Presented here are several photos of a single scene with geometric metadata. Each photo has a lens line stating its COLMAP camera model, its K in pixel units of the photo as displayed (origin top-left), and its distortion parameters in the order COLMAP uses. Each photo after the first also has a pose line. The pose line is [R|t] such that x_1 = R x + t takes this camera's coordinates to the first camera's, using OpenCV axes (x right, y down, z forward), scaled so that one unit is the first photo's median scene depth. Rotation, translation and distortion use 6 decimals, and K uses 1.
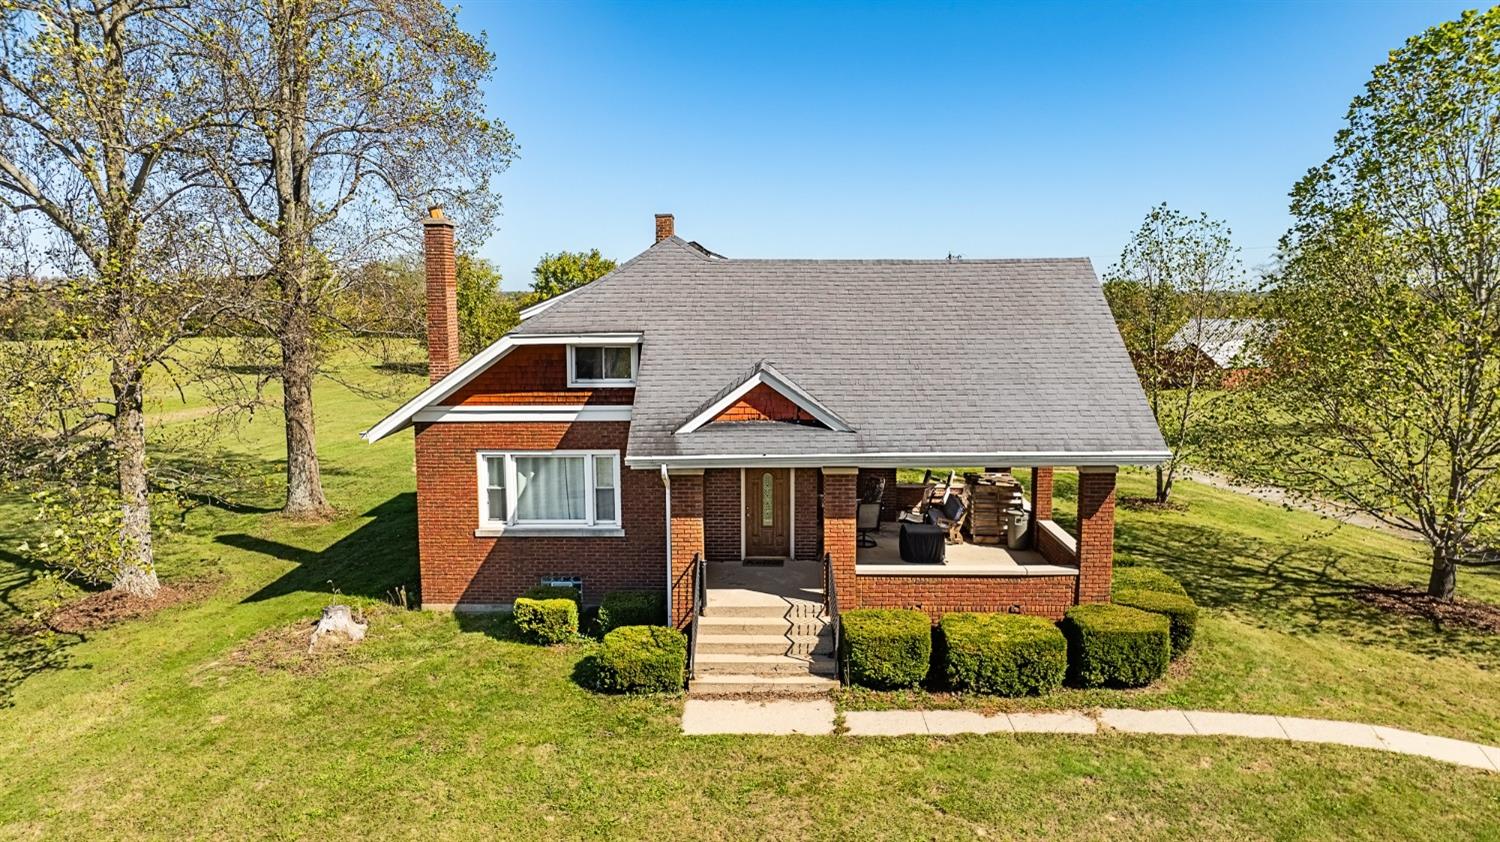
lens RADIAL K [[1091.8, 0, 753.0], [0, 1091.8, 411.9], [0, 0, 1]] dist [-0.040271, 0.042902]
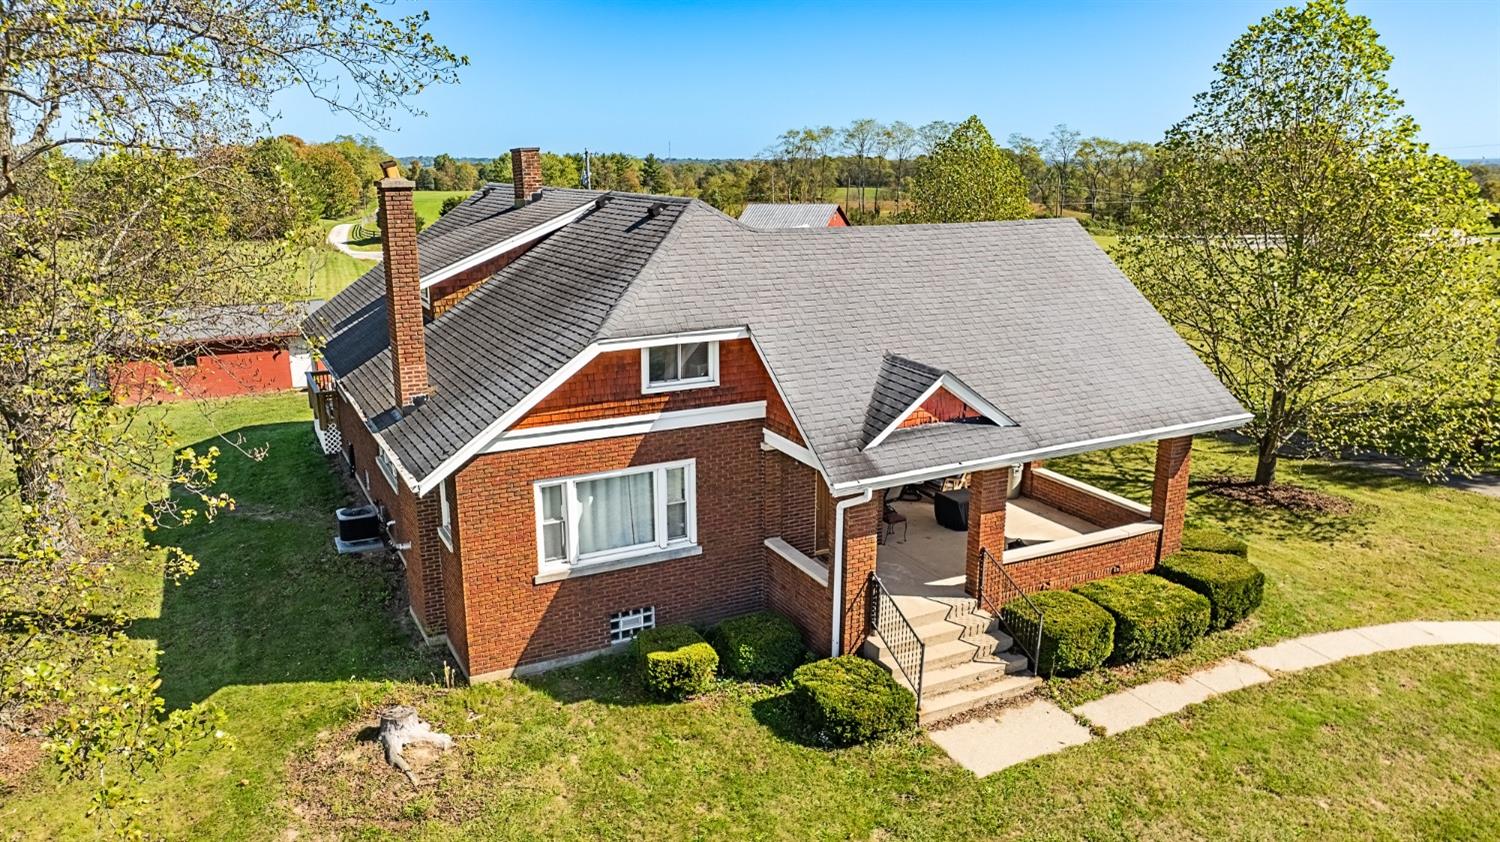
lens RADIAL K [[1091.8, 0, 753.0], [0, 1091.8, 411.9], [0, 0, 1]] dist [-0.040271, 0.042902]
pose [[0.878794, -0.108838, 0.464623, -0.485158], [0.051097, 0.989507, 0.135147, -0.117497], [-0.474457, -0.095026, 0.875135, 0.224299]]
